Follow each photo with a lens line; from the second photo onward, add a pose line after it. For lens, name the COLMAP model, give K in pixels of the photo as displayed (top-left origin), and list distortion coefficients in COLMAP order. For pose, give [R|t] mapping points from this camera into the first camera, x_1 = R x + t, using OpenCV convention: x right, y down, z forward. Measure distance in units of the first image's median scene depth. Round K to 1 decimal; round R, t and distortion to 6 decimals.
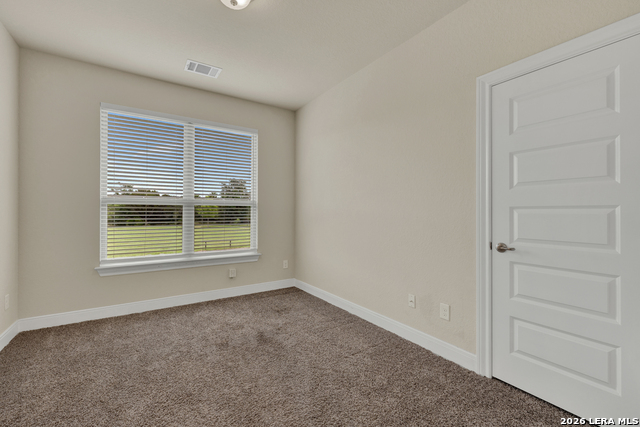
lens RADIAL K [[271.7, 0, 319.3], [0, 271.7, 212.3], [0, 0, 1]] dist [0.000774, 0.001128]
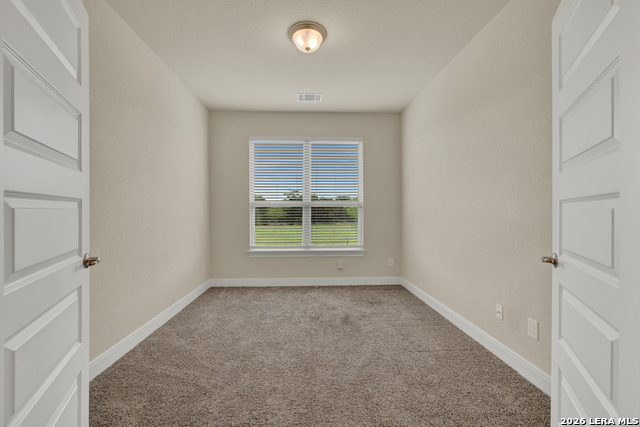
lens RADIAL K [[271.7, 0, 320.7], [0, 271.7, 214.5], [0, 0, 1]] dist [0.000774, 0.001128]
pose [[0.860215, -0.000211, -0.509932, 0.260565], [0.003673, 0.999977, 0.005782, 0.001602], [0.509919, -0.006847, 0.860195, -0.050562]]
